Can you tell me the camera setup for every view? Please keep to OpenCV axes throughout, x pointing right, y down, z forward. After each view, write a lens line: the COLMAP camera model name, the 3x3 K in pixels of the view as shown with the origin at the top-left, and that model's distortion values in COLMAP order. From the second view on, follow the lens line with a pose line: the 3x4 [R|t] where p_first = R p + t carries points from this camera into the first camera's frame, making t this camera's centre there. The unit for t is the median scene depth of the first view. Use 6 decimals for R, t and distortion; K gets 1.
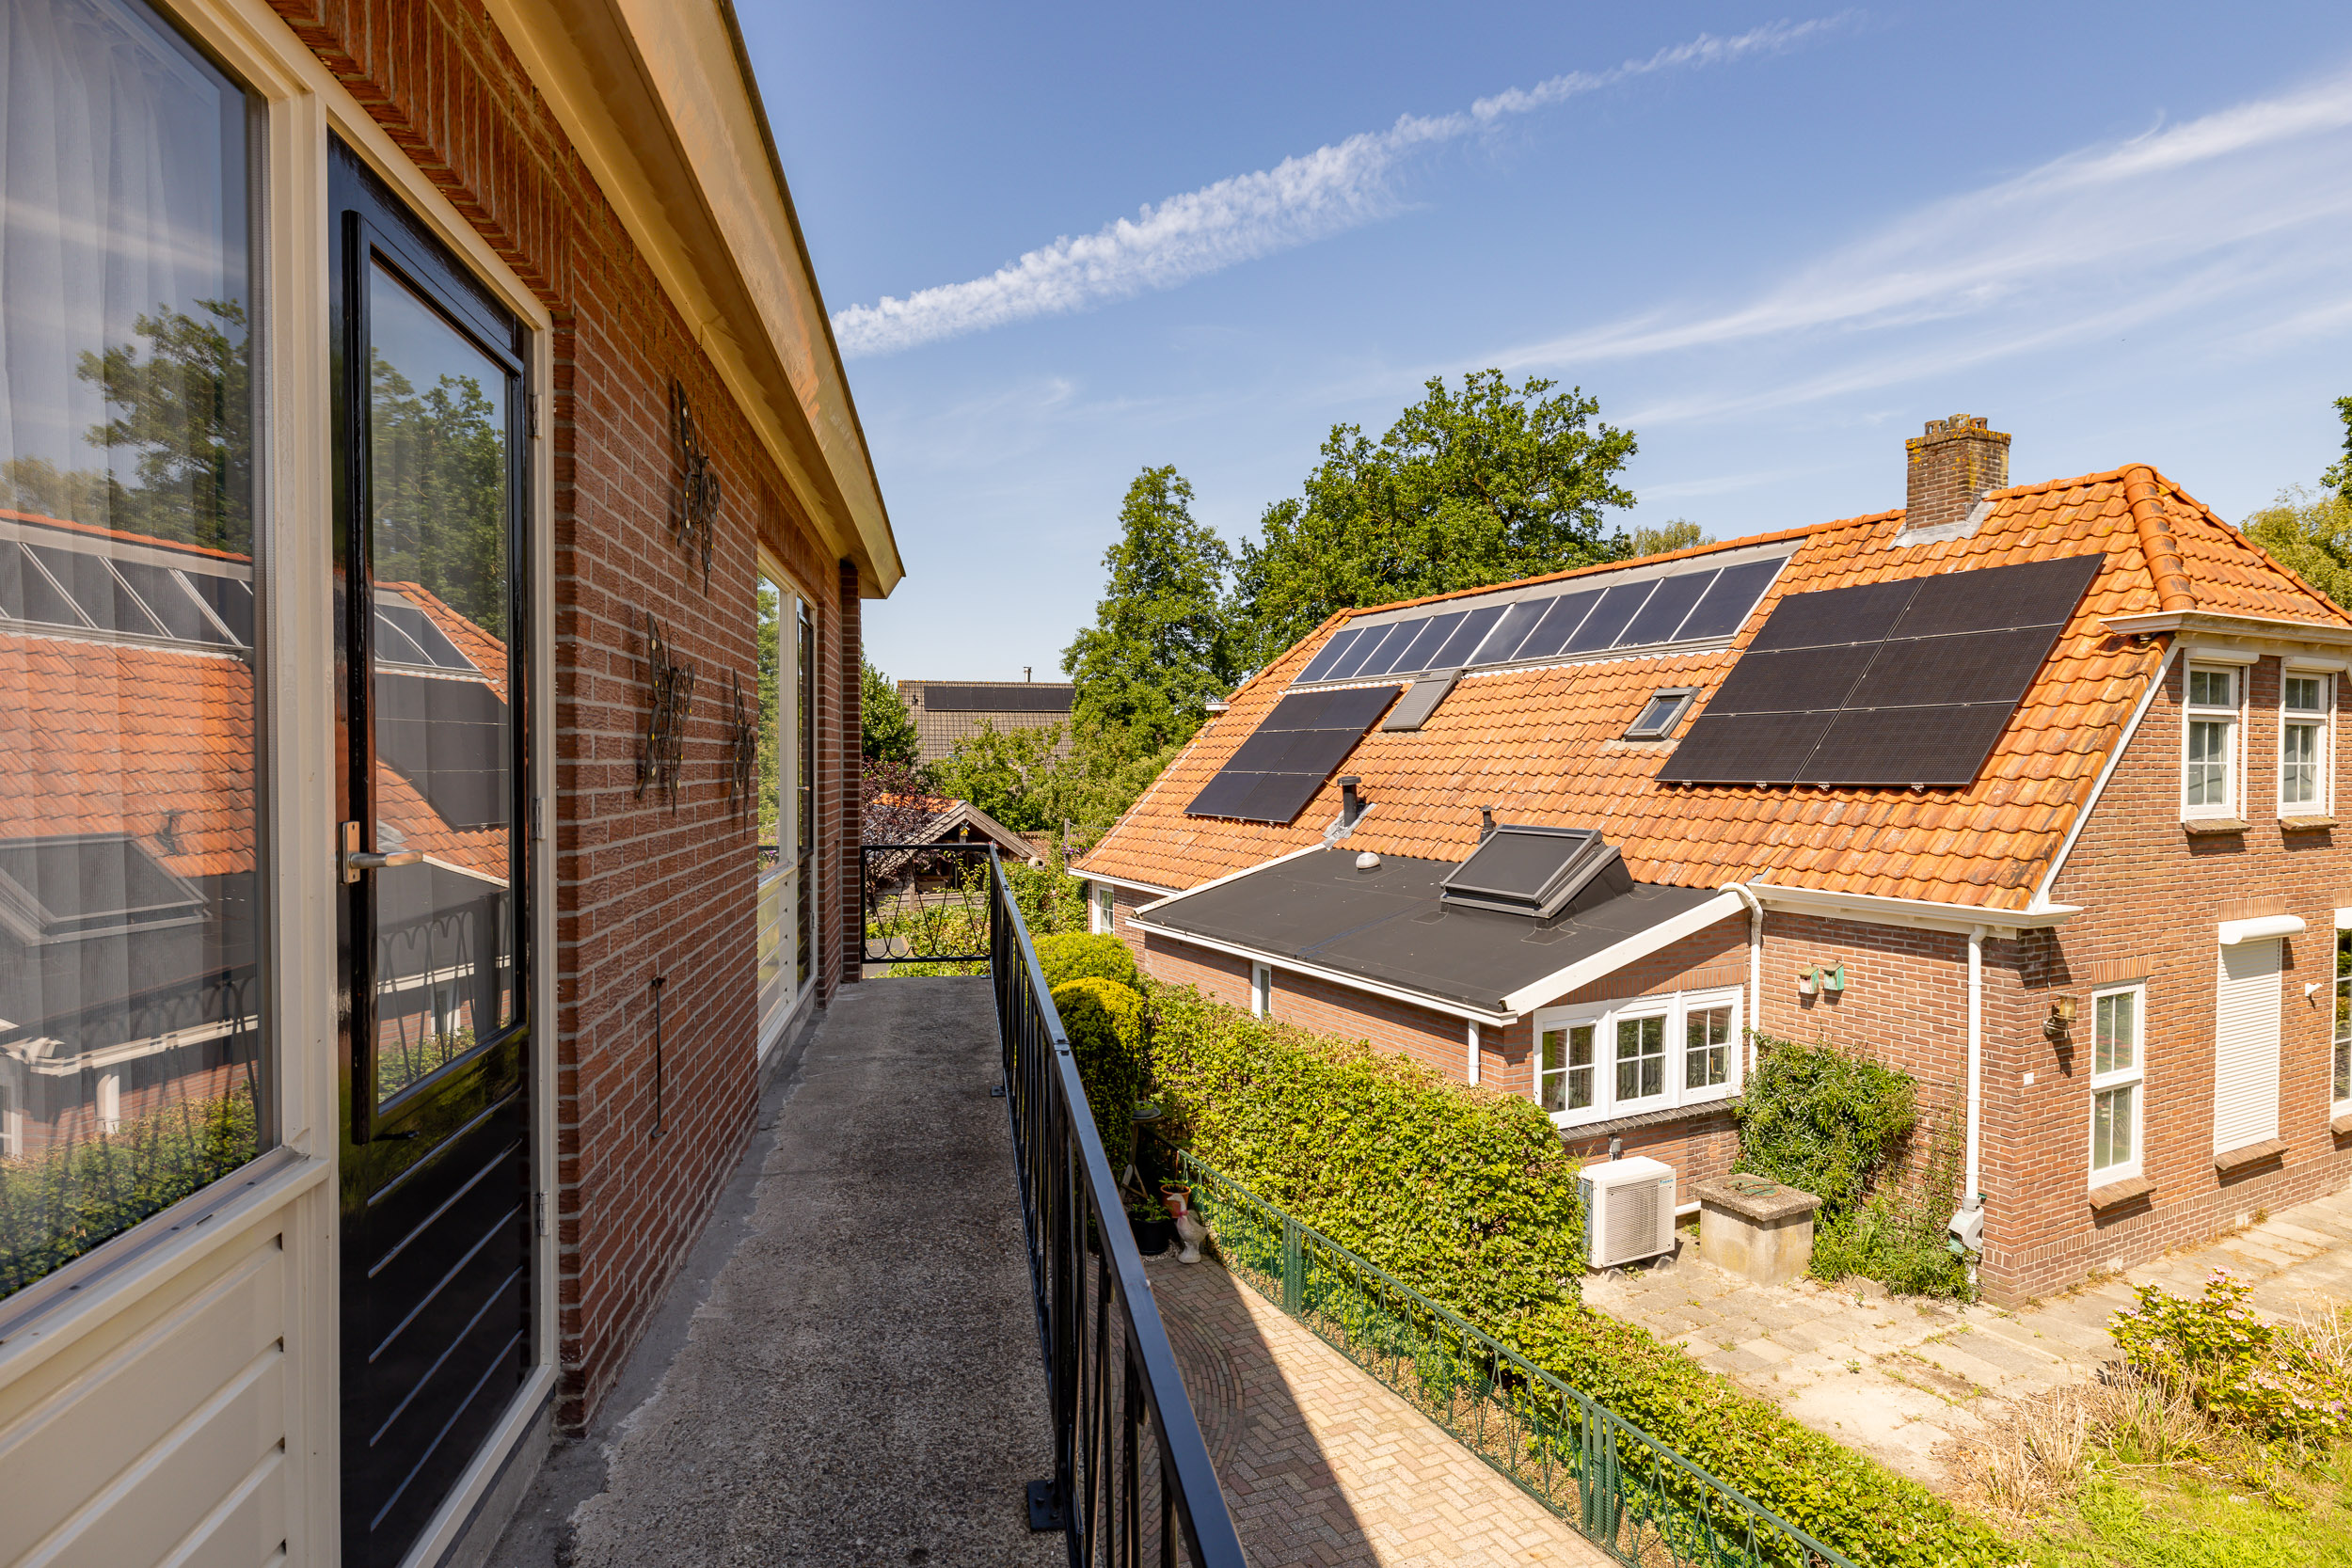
lens RADIAL K [[1225.0, 0, 1176.0], [0, 1225.0, 784.0], [0, 0, 1]] dist [0.002912, -0.000619]
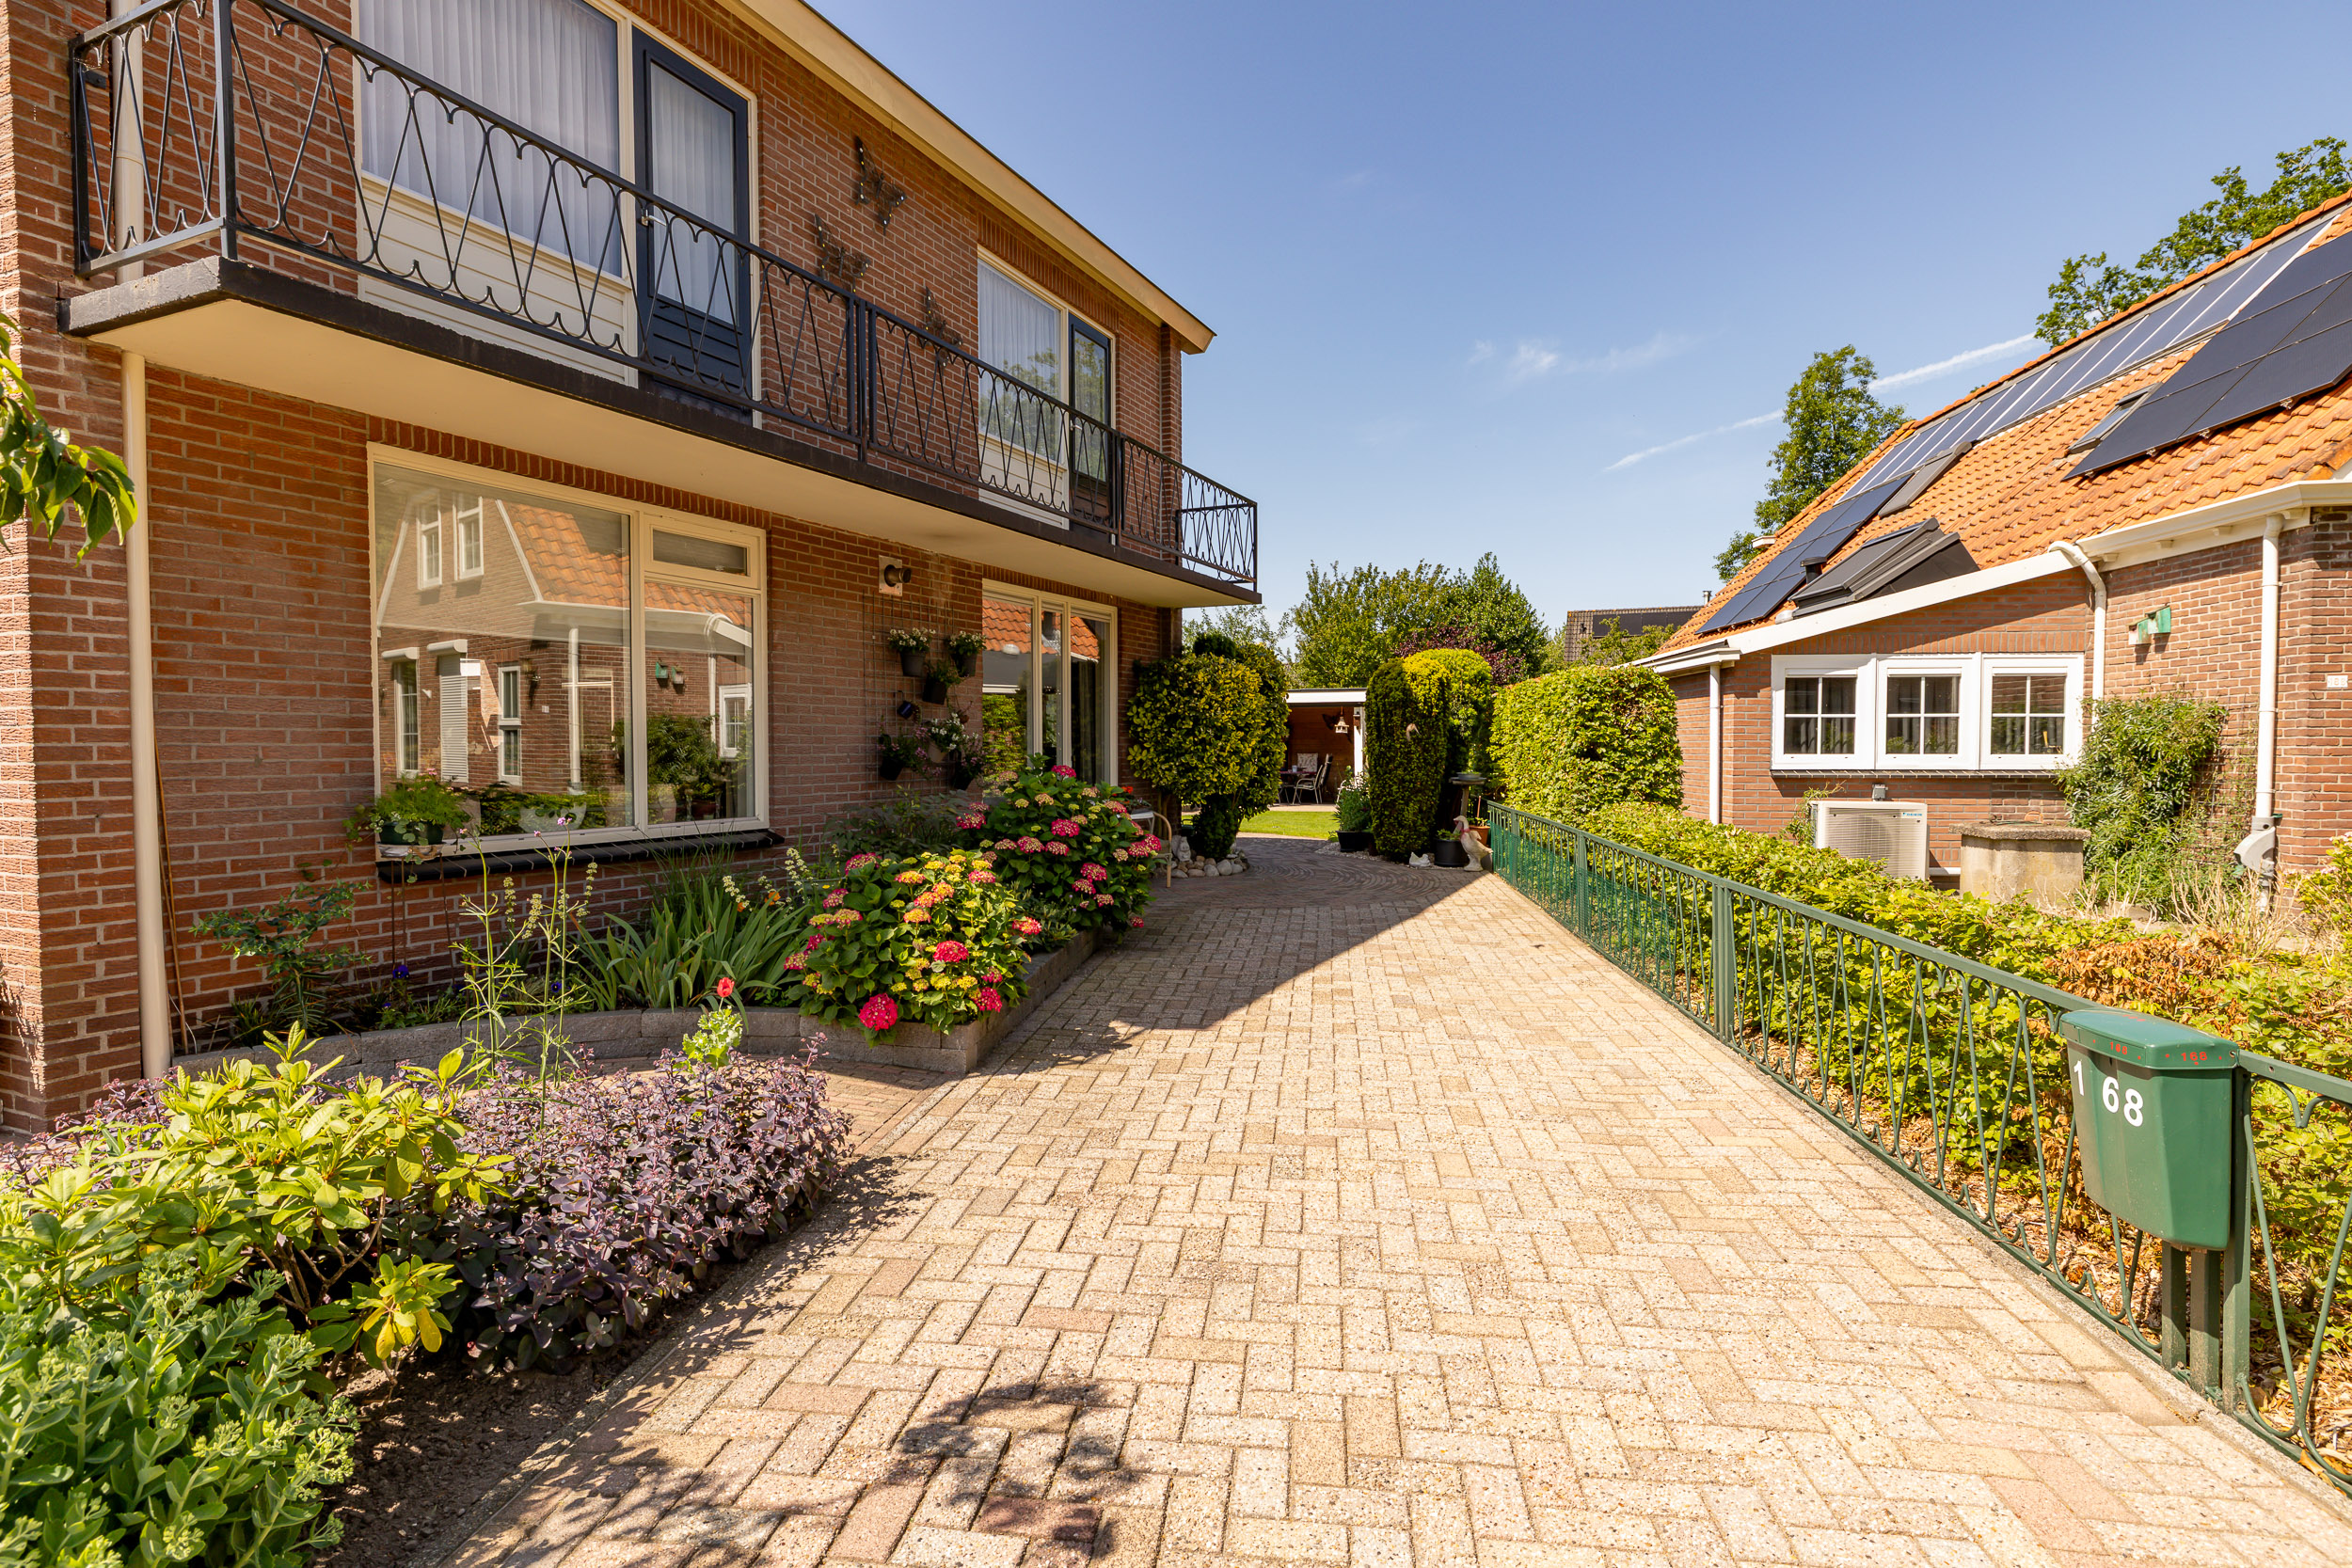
lens RADIAL K [[1225.0, 0, 1176.0], [0, 1225.0, 784.0], [0, 0, 1]] dist [0.002912, -0.000619]
pose [[0.824008, 0.008693, -0.566512, 0.437111], [-0.005277, 0.999957, 0.007669, 0.271396], [0.566554, -0.003330, 0.824018, -0.193265]]
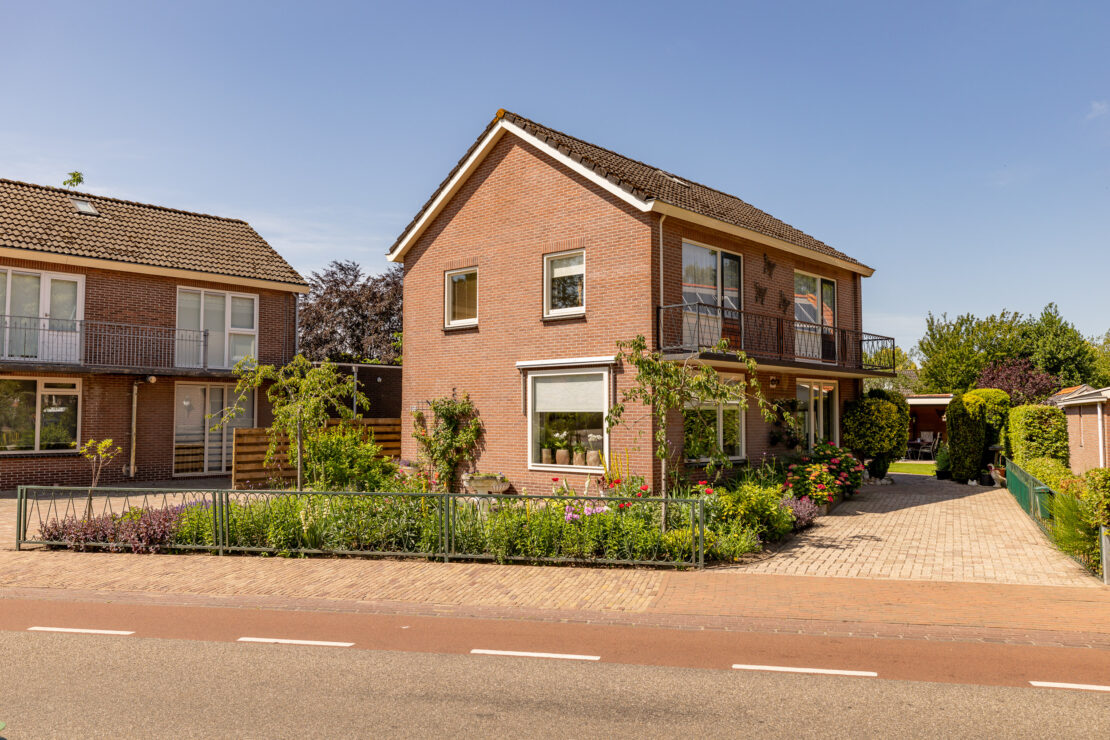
lens RADIAL K [[881.0, 0, 538.7], [0, 881.0, 363.8], [0, 0, 1]] dist [-0.003567, -0.004807]
pose [[0.605328, -0.053757, -0.794159, 0.967110], [-0.017406, 0.996584, -0.080727, 0.263185], [0.795786, 0.062689, 0.602325, -1.086852]]
